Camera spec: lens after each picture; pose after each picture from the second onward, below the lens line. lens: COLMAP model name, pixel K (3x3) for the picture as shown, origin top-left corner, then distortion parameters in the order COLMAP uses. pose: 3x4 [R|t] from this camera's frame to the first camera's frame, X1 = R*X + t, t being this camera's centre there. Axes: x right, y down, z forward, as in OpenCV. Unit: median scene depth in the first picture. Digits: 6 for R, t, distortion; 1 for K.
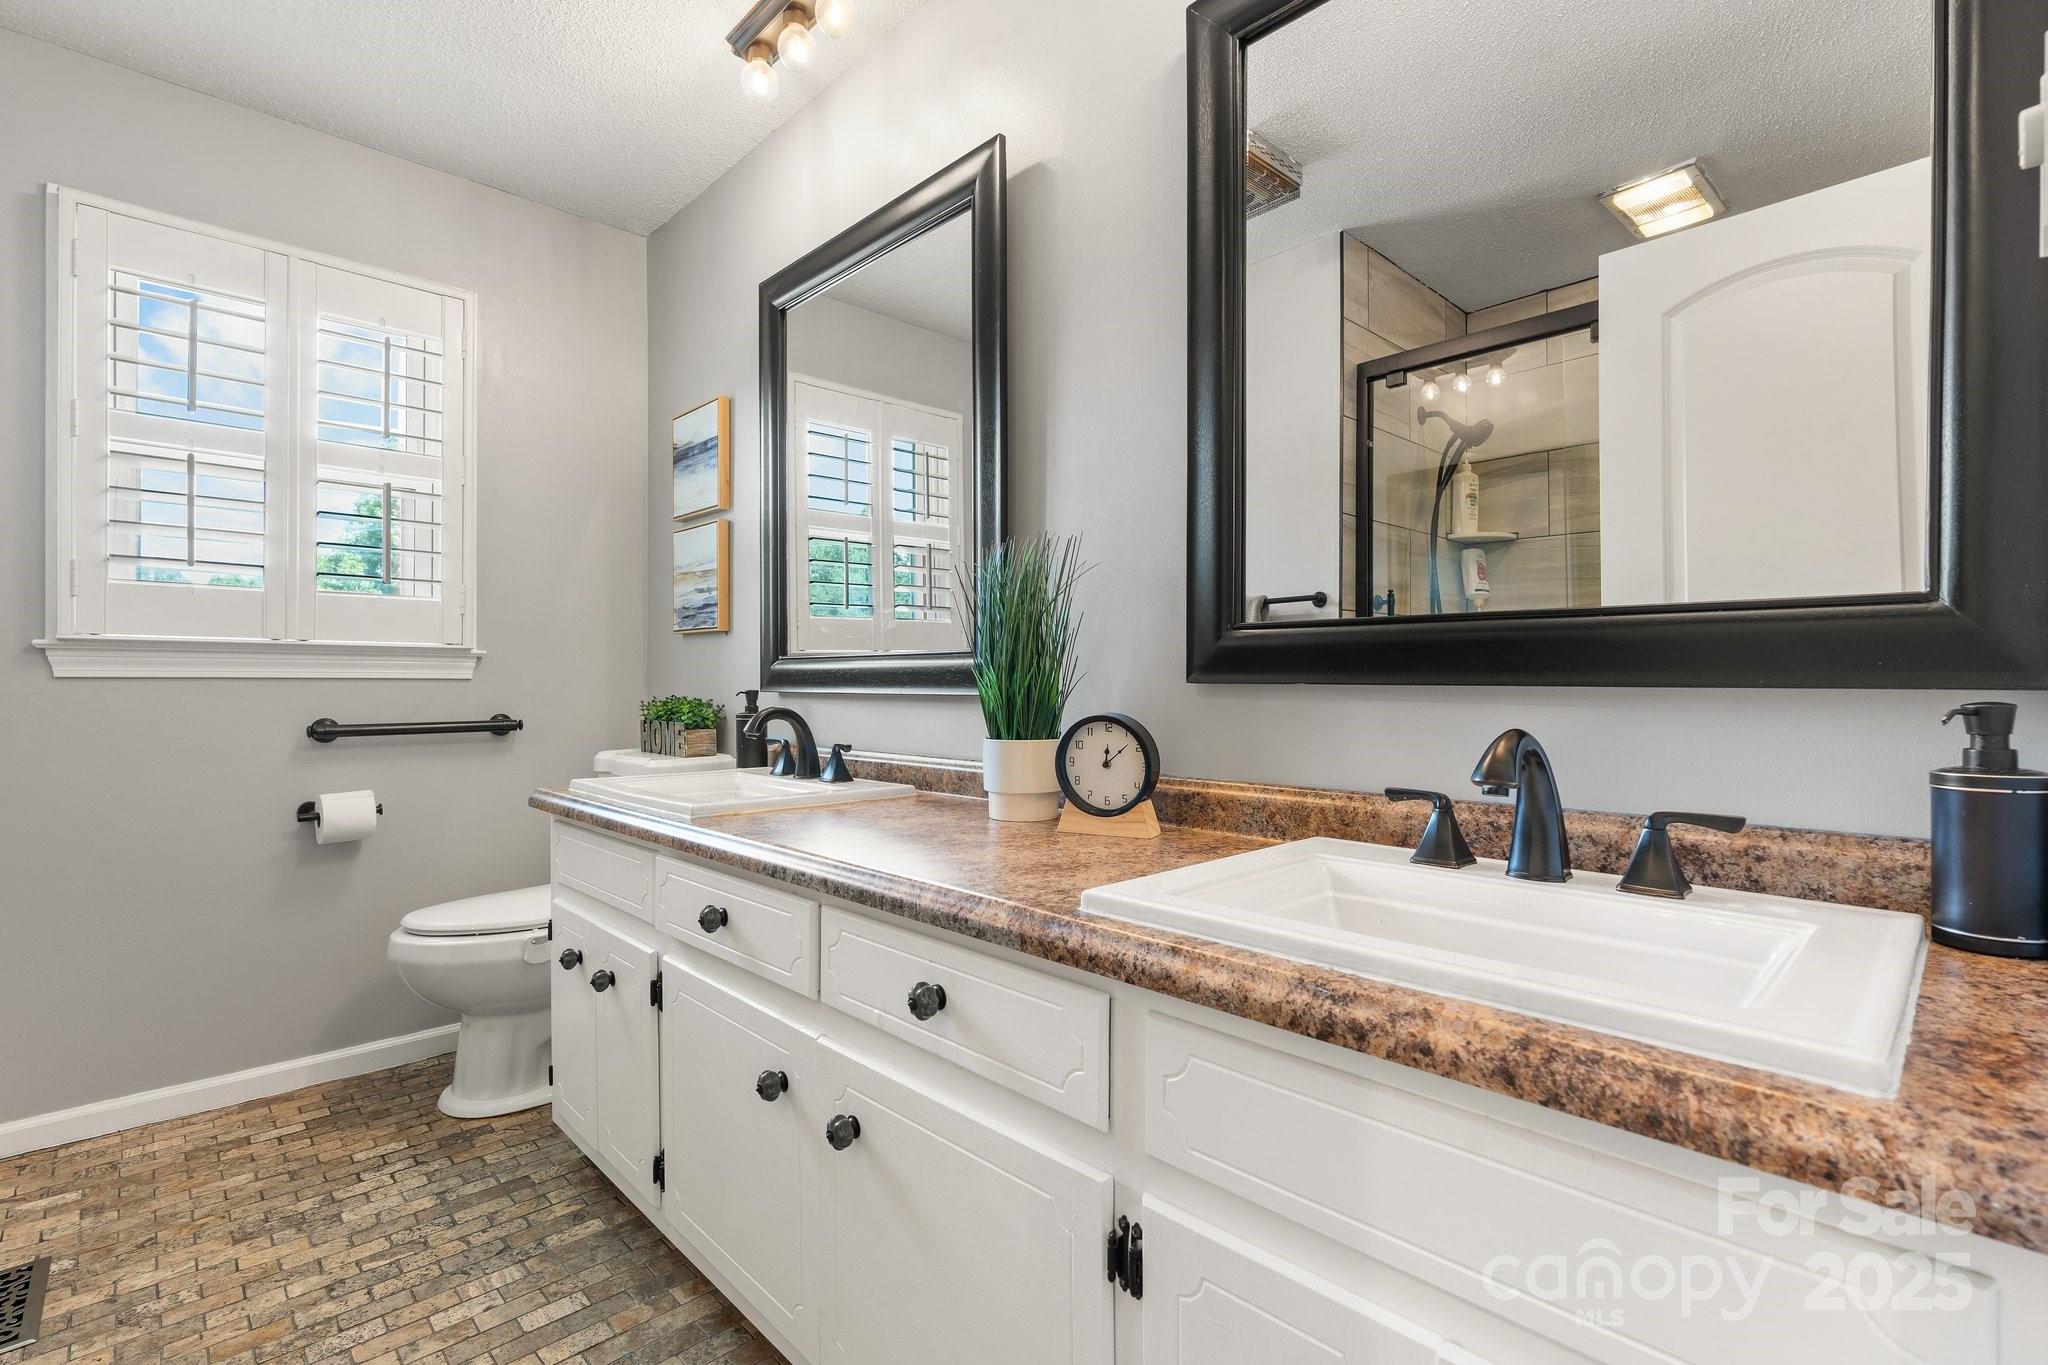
lens RADIAL K [[931.6, 0, 1023.7], [0, 931.6, 683.0], [0, 0, 1]] dist [-0.004570, 0.000057]
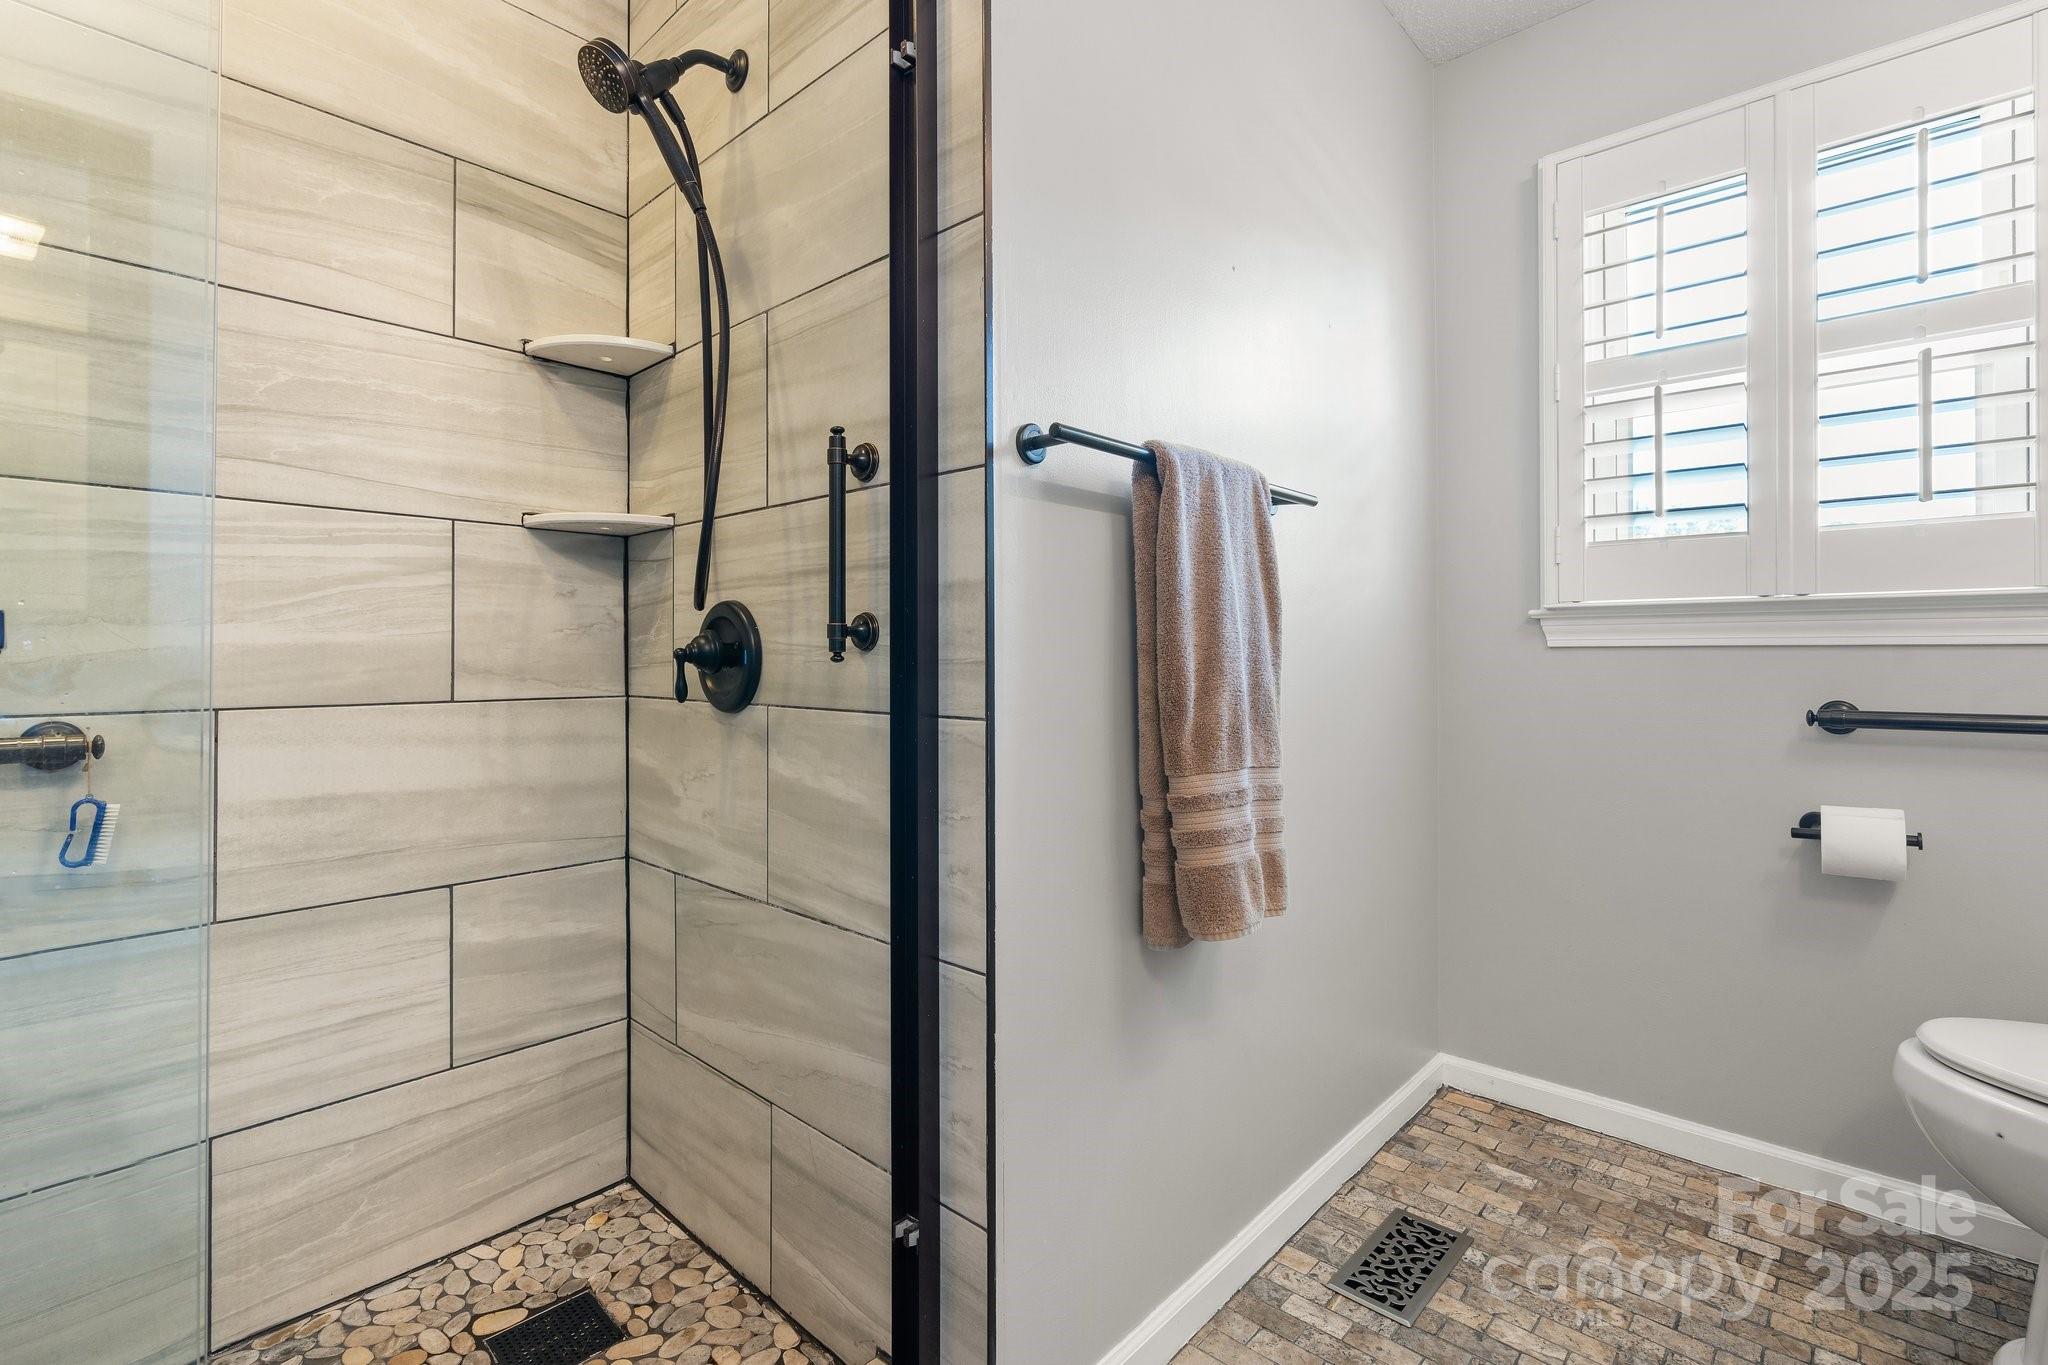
lens RADIAL K [[931.6, 0, 1016.4], [0, 931.6, 638.1], [0, 0, 1]] dist [-0.004570, 0.000057]
pose [[0.048760, -0.012182, -0.998736, -0.064930], [0.006579, 0.999908, -0.011876, -0.007669], [0.998789, -0.005992, 0.048836, 0.371998]]
